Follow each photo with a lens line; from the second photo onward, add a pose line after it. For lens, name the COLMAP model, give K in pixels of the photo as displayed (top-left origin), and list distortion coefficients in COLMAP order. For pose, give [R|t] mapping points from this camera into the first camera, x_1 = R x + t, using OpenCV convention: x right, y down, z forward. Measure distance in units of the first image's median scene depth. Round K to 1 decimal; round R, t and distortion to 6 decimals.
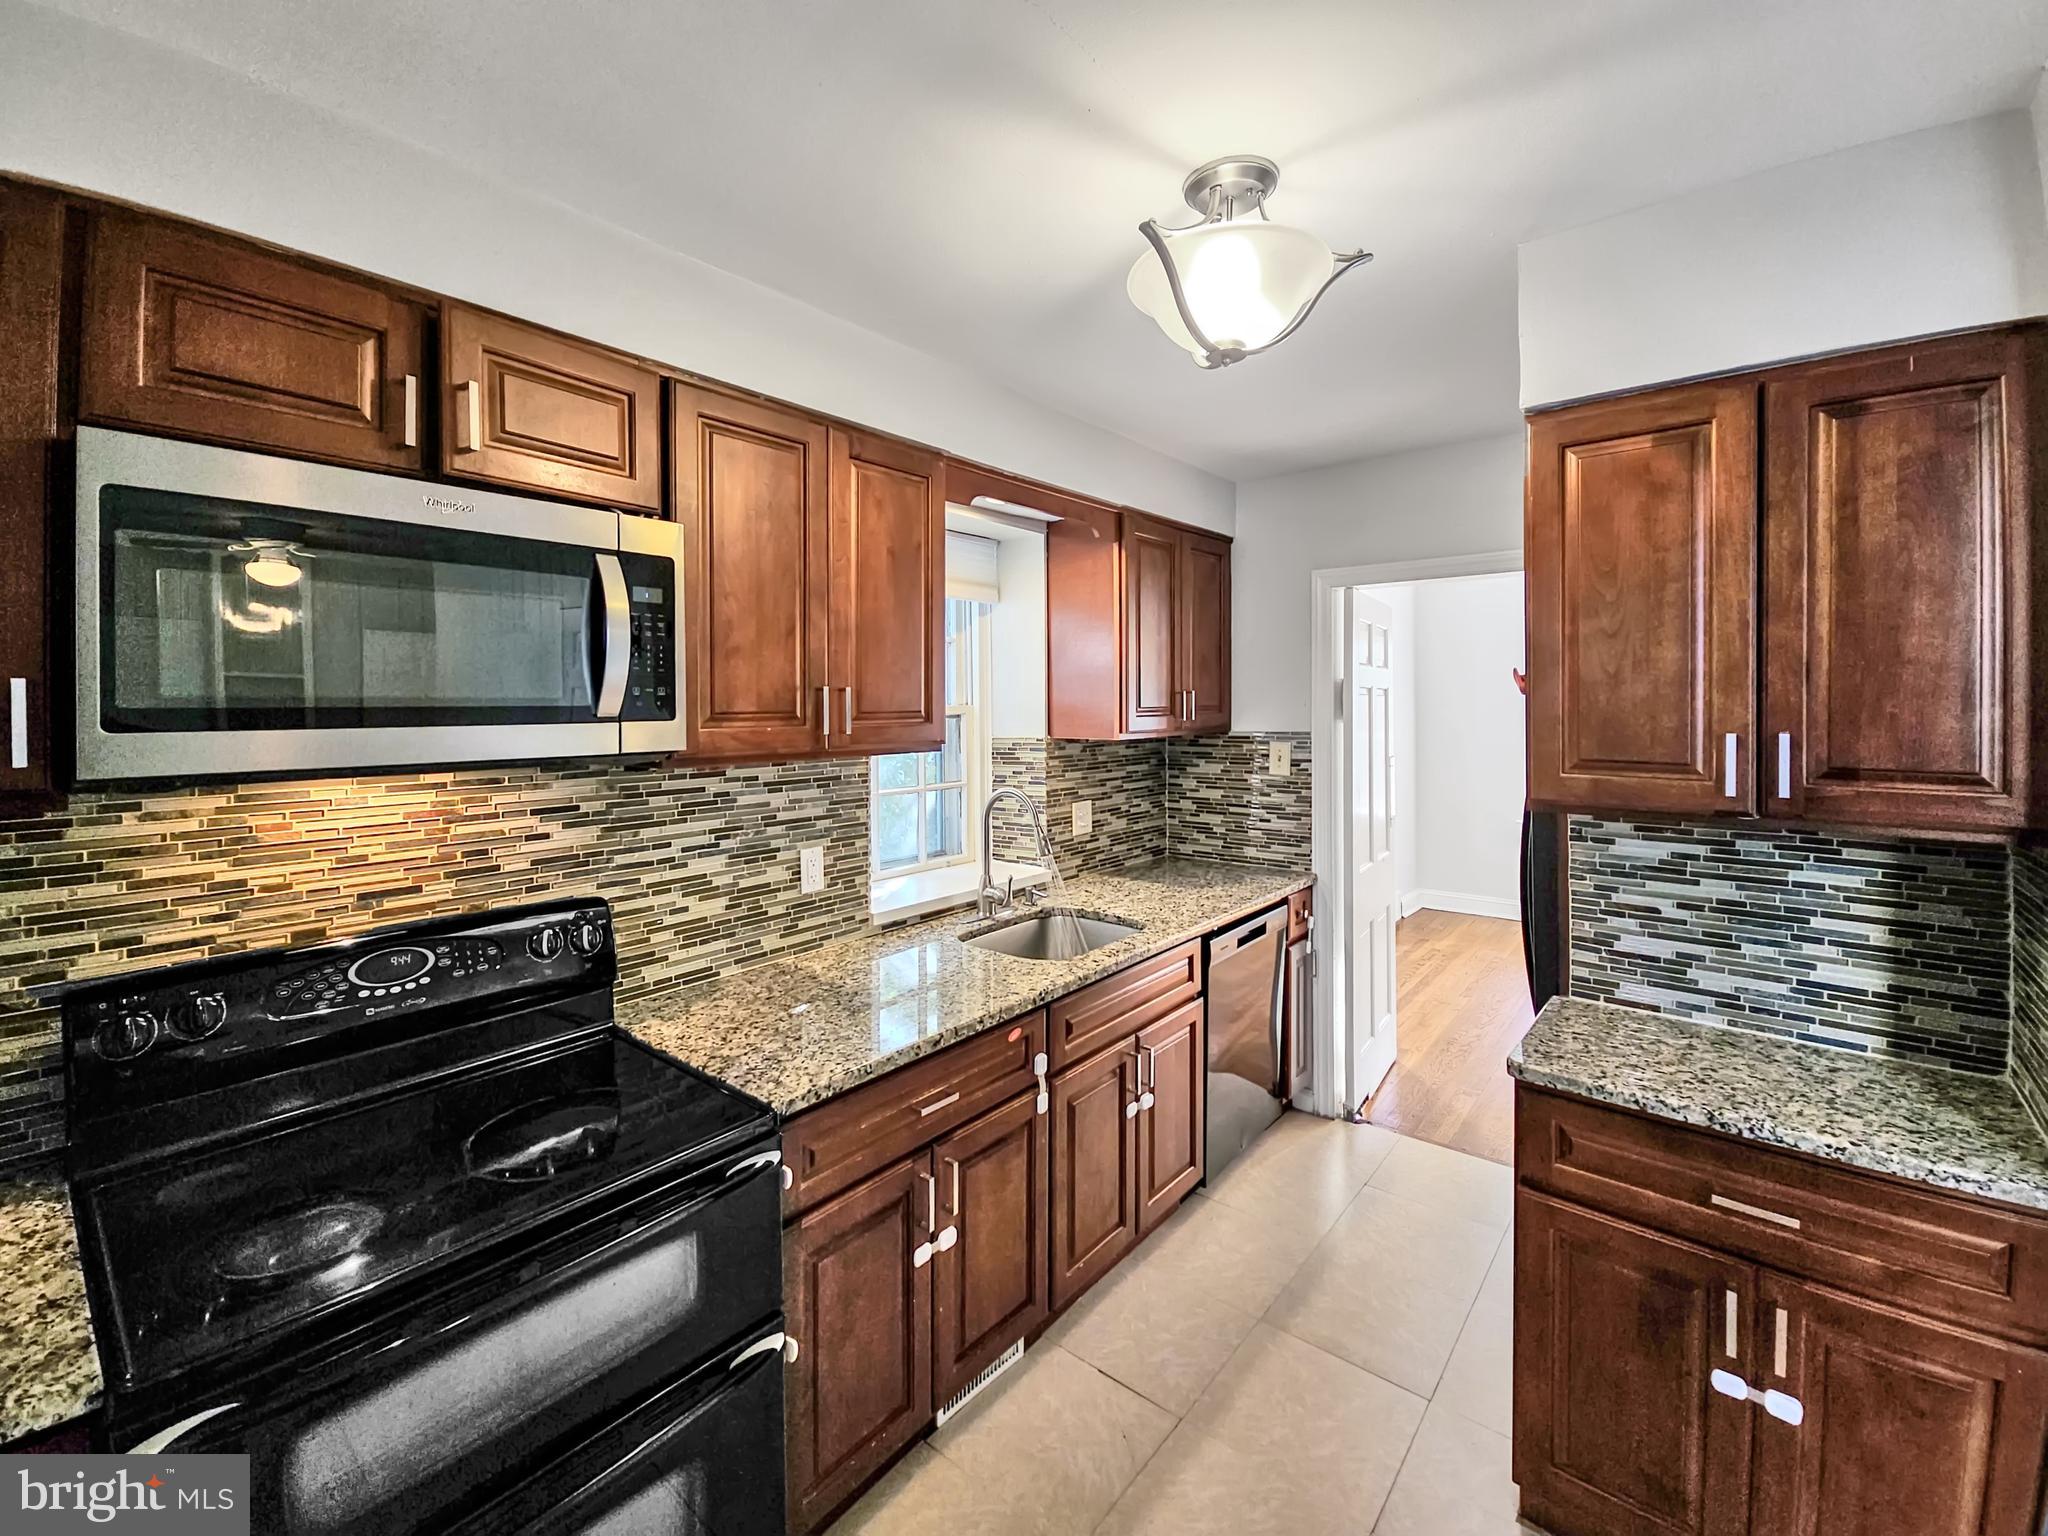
lens RADIAL K [[855.5, 0, 1022.1], [0, 855.5, 715.6], [0, 0, 1]] dist [0.016285, -0.010008]
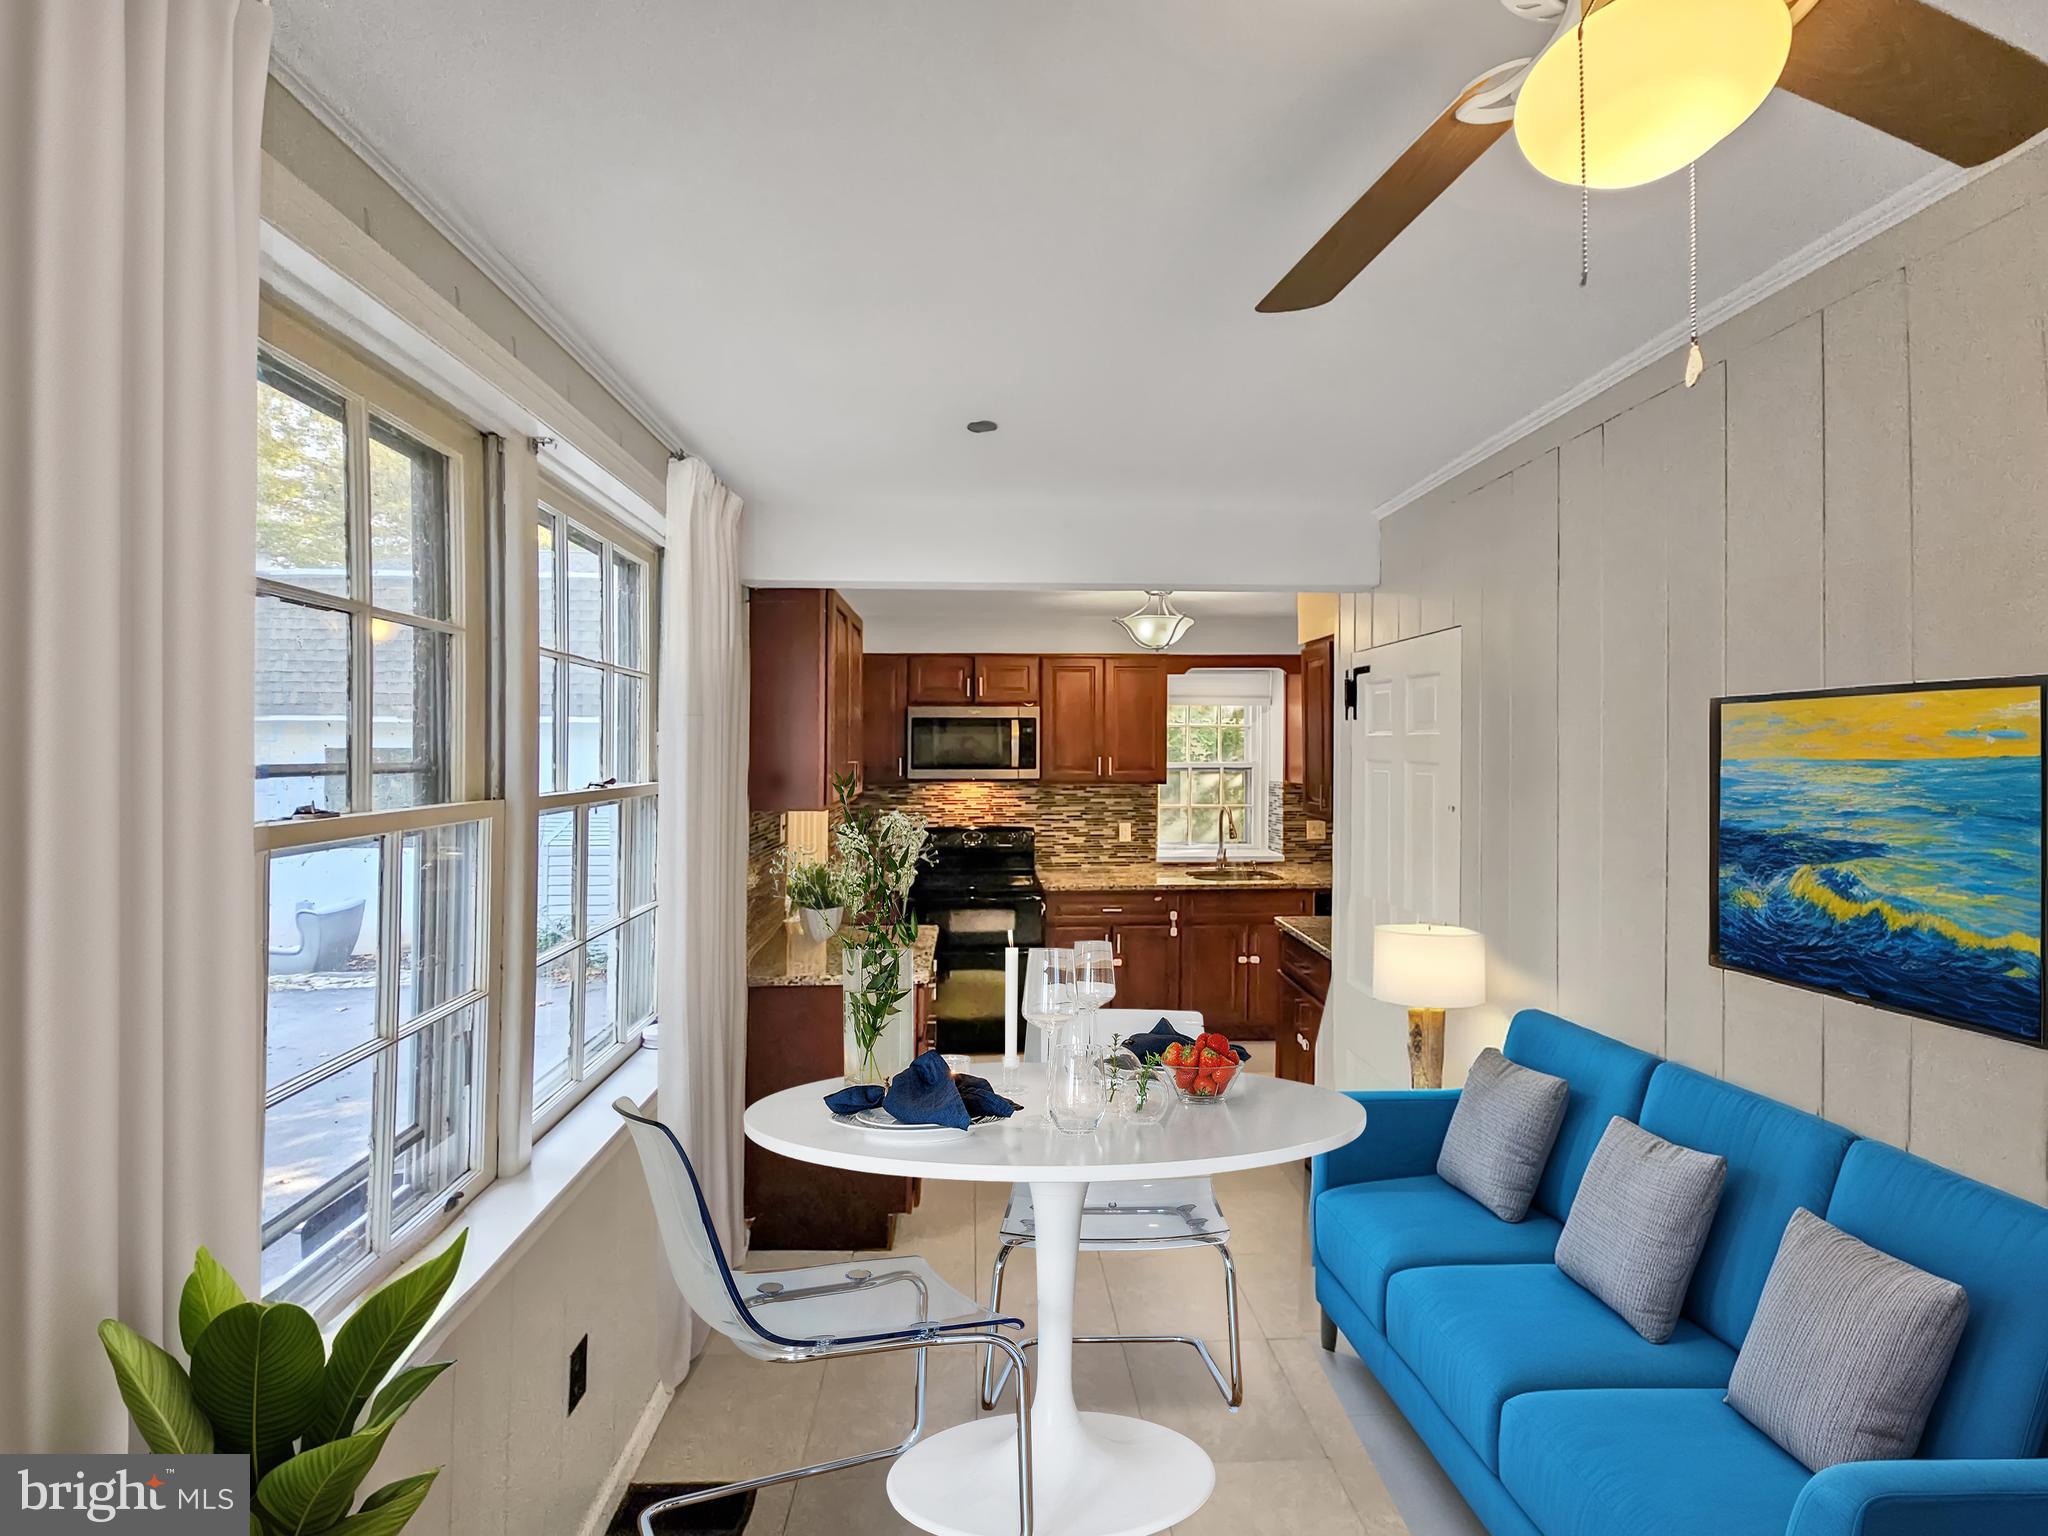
lens RADIAL K [[891.3, 0, 1019.8], [0, 891.3, 753.4], [0, 0, 1]] dist [-0.000976, -0.000725]
pose [[0.670680, 0.007810, -0.741706, 1.573582], [-0.010500, 0.999944, 0.001035, -0.042538], [0.741673, 0.007093, 0.670725, -0.984940]]
